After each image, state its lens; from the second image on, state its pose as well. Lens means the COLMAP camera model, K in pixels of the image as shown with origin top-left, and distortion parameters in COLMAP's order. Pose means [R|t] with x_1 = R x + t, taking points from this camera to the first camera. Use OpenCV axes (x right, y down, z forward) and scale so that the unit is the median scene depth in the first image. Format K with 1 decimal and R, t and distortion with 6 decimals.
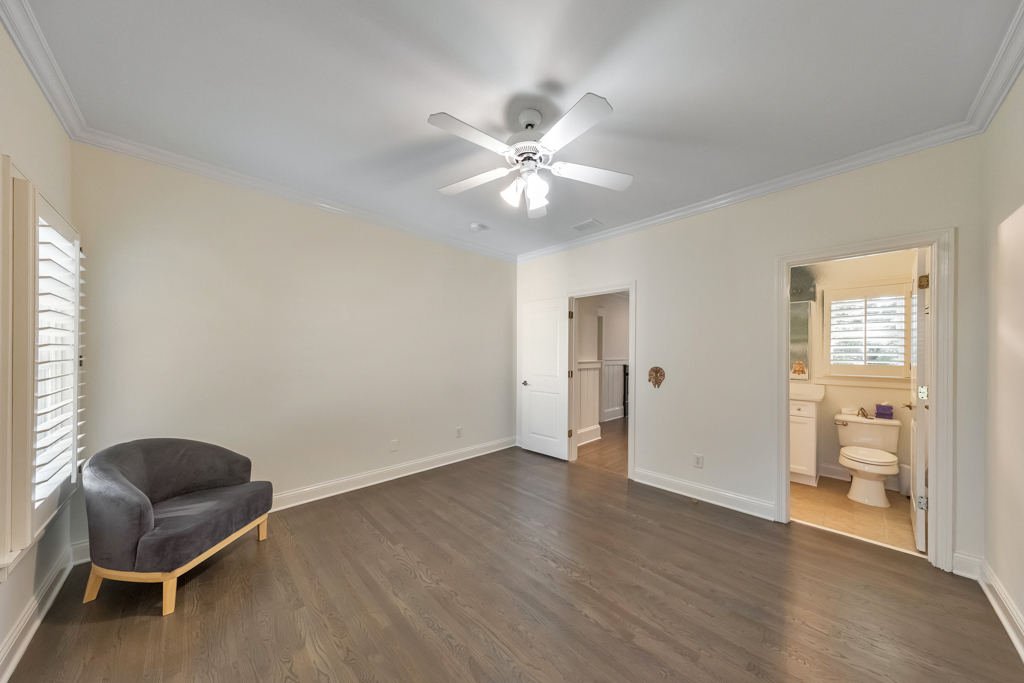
lens RADIAL K [[327.6, 0, 501.6], [0, 327.6, 354.2], [0, 0, 1]] dist [0.010345, -0.000159]
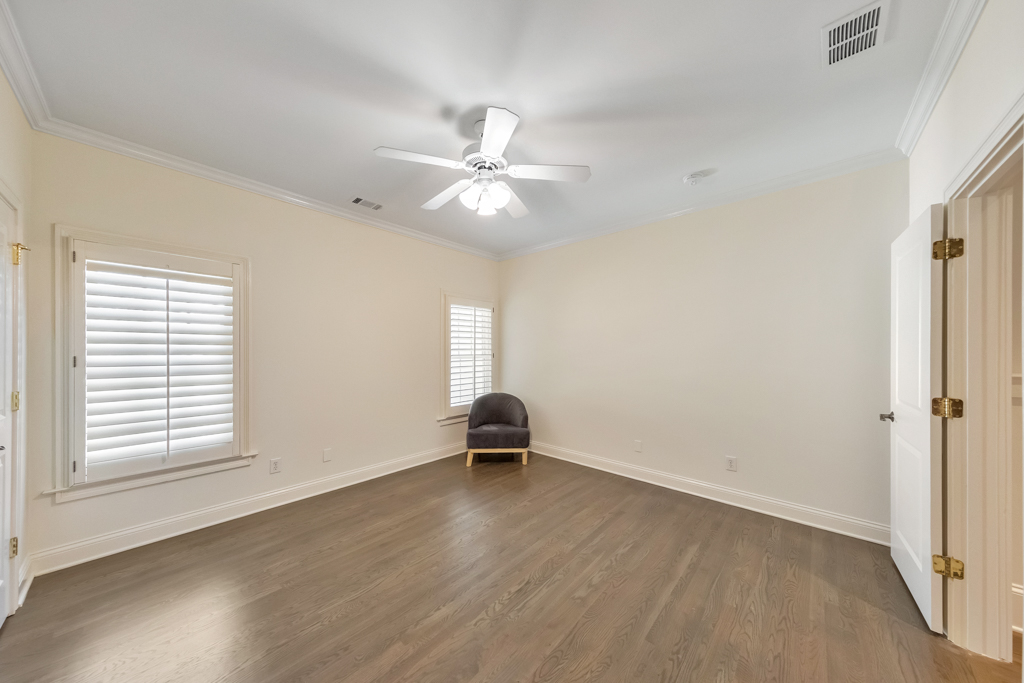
lens RADIAL K [[327.6, 0, 517.8], [0, 327.6, 350.6], [0, 0, 1]] dist [0.010345, -0.000159]
pose [[0.093778, -0.002558, -0.995590, 0.872085], [-0.000487, 0.999996, -0.002615, -0.005221], [0.995593, 0.000730, 0.093776, 0.770542]]
